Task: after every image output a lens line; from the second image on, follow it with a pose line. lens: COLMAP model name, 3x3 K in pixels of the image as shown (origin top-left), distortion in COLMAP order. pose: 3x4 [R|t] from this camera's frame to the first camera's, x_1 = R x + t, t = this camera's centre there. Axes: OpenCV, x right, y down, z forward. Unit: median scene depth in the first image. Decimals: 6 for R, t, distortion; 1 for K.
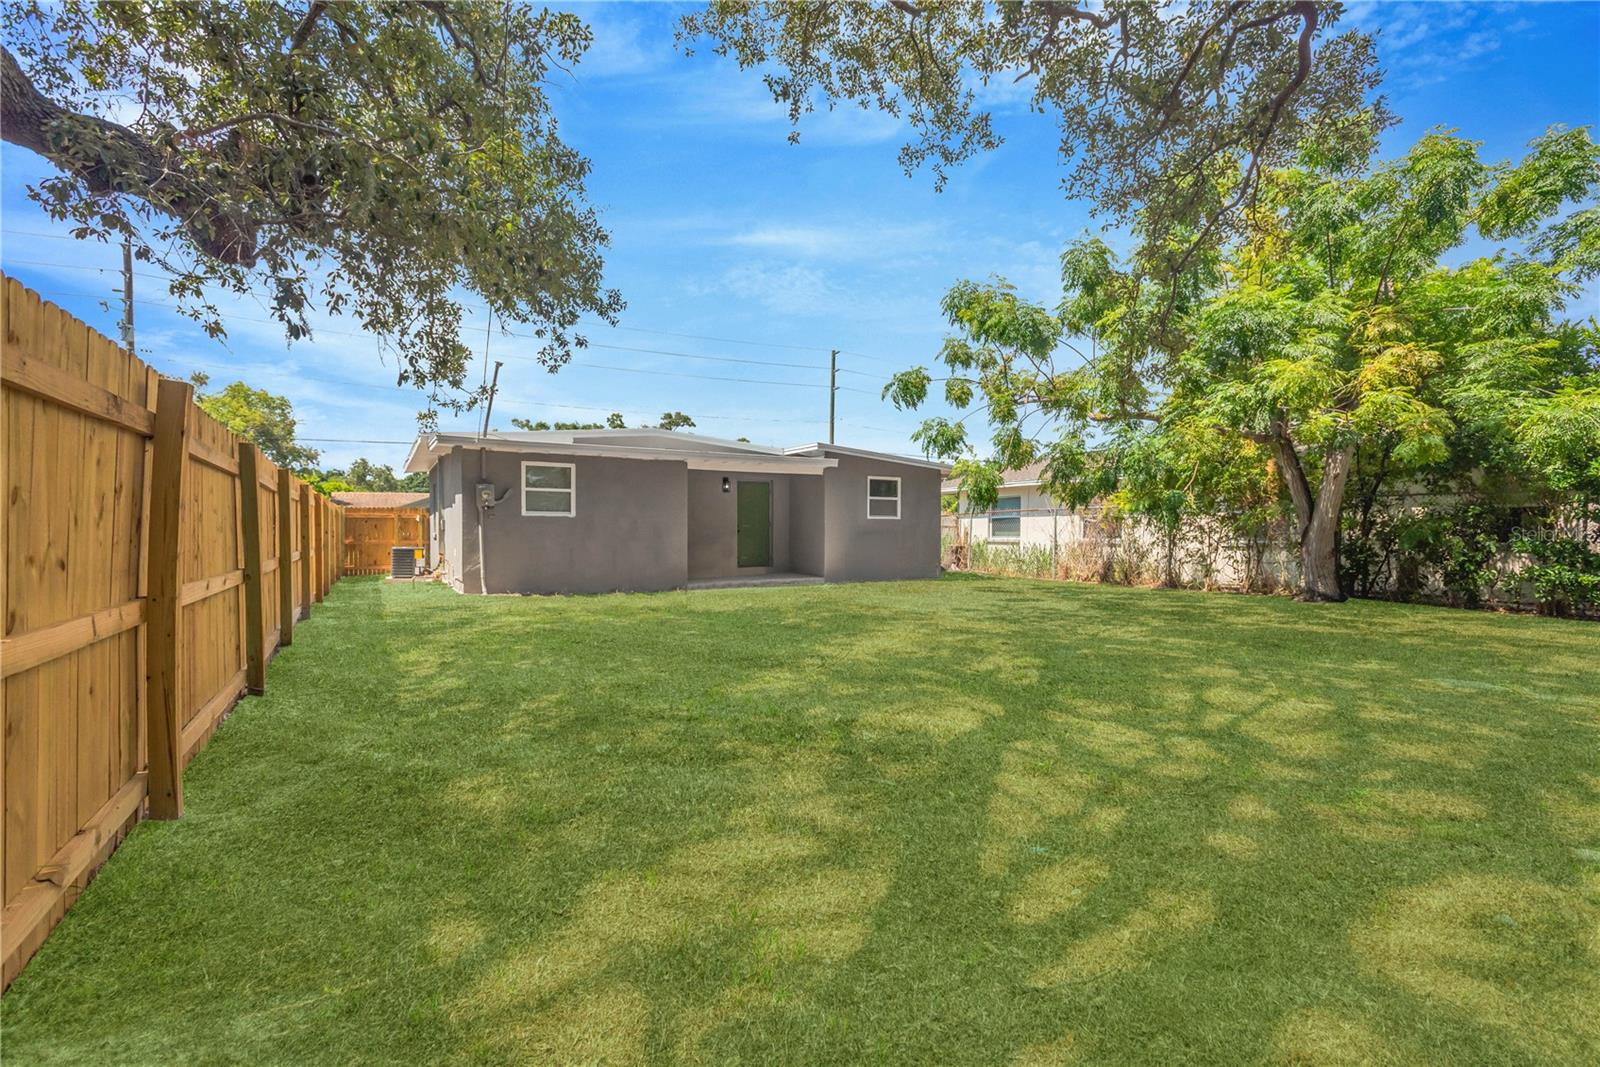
lens RADIAL K [[752.9, 0, 803.8], [0, 752.9, 553.9], [0, 0, 1]] dist [0.016498, -0.000133]
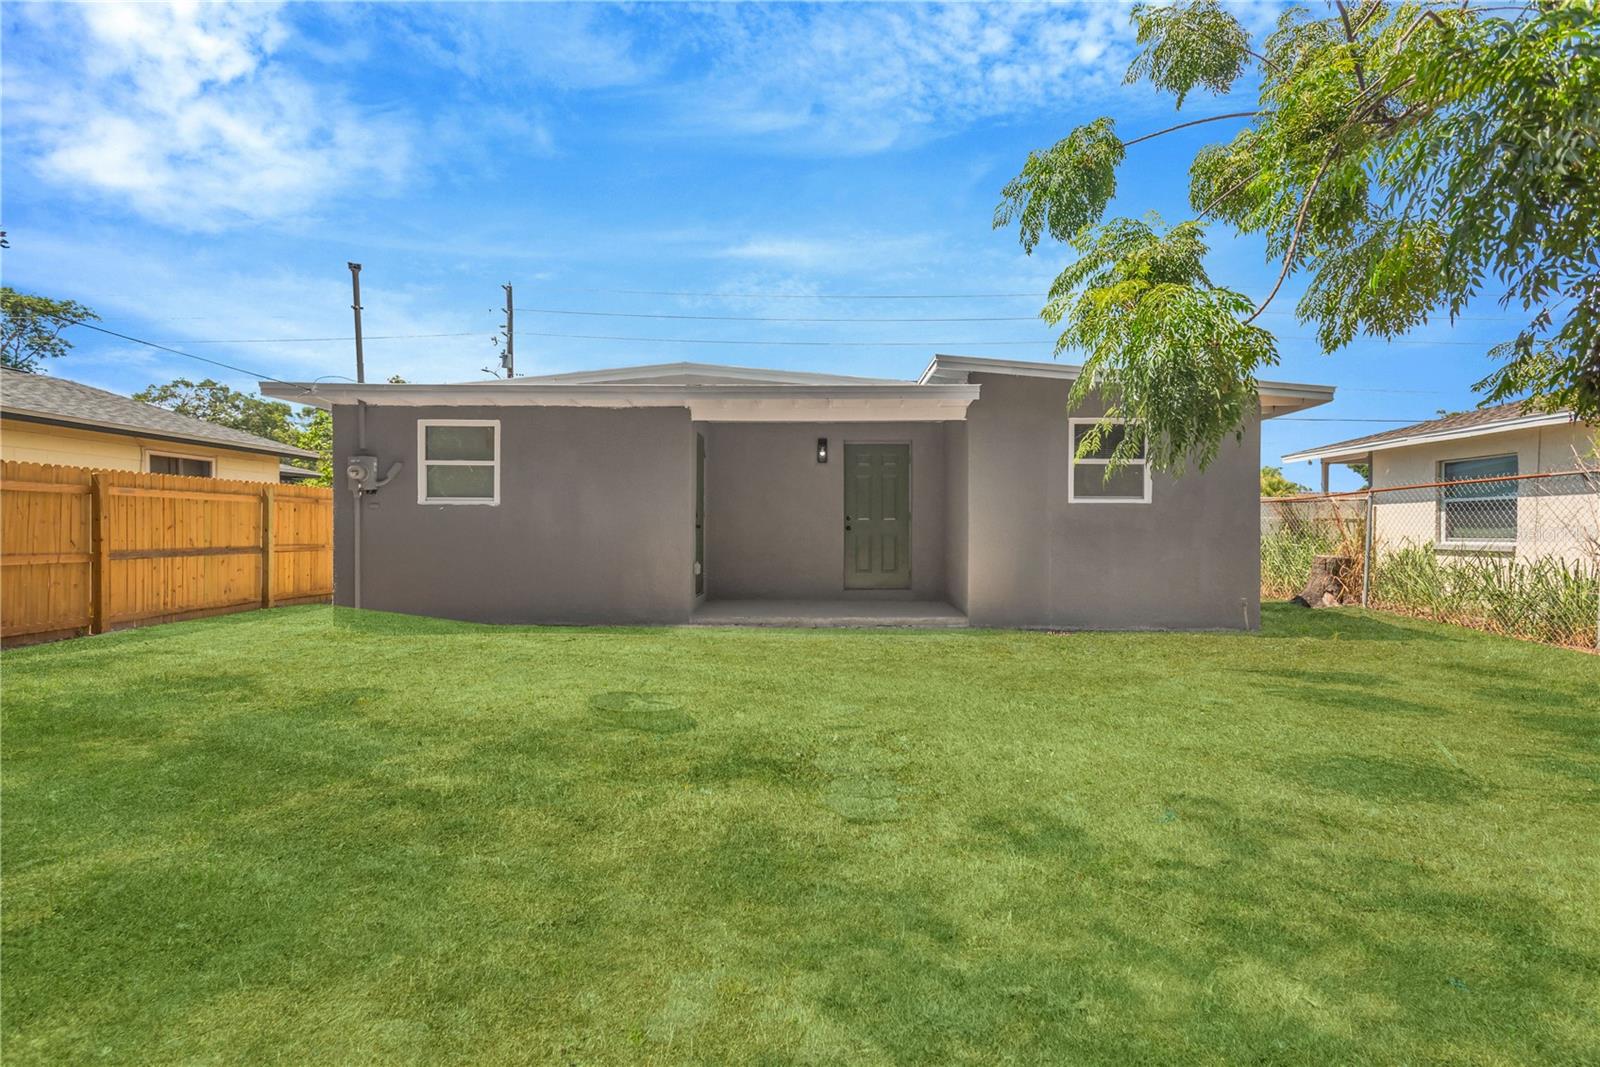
lens RADIAL K [[748.6, 0, 805.8], [0, 748.6, 534.0], [0, 0, 1]] dist [0.016236, -0.001404]
pose [[0.864676, 0.002994, -0.502321, 0.185636], [-0.014840, 0.999698, -0.019587, -0.014102], [0.502111, 0.024391, 0.864459, 0.486770]]
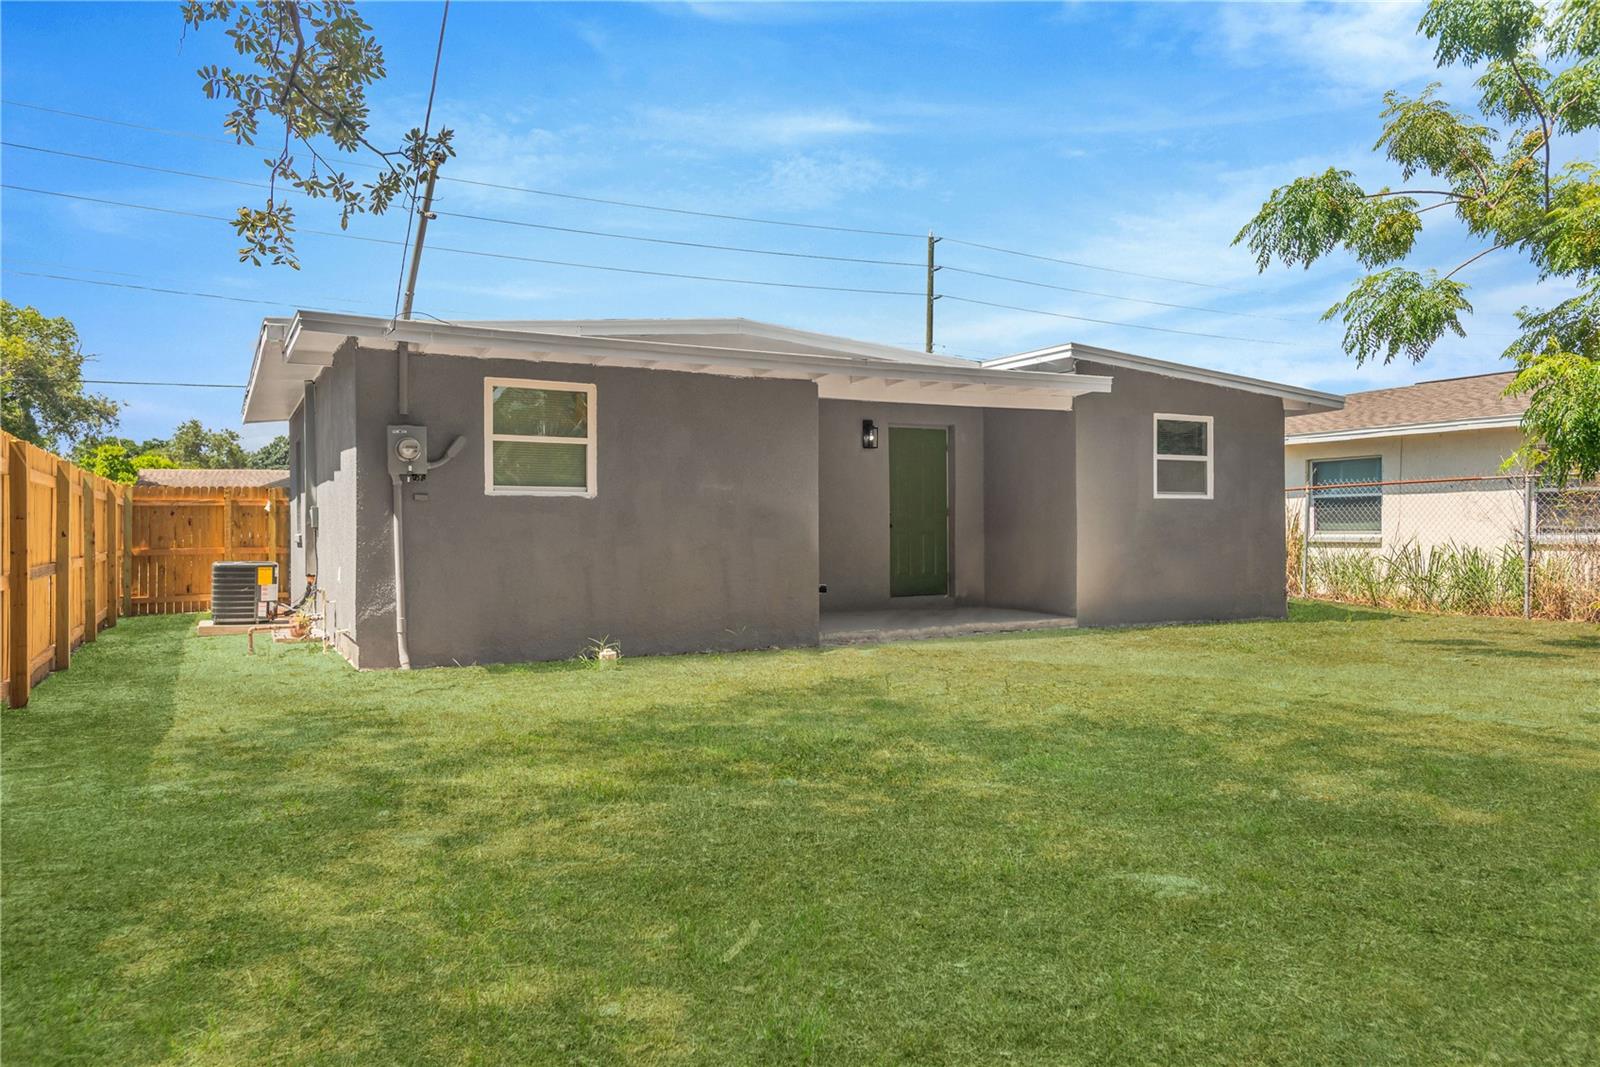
lens RADIAL K [[1092.5, 0, 800.0], [0, 1092.5, 533.5], [0, 0, 1]] dist [0.070650, -0.048634]
pose [[0.999473, -0.007175, -0.031663, -0.127725], [0.006449, 0.999715, -0.022986, -0.008542], [0.031818, 0.022770, 0.999234, 0.268232]]
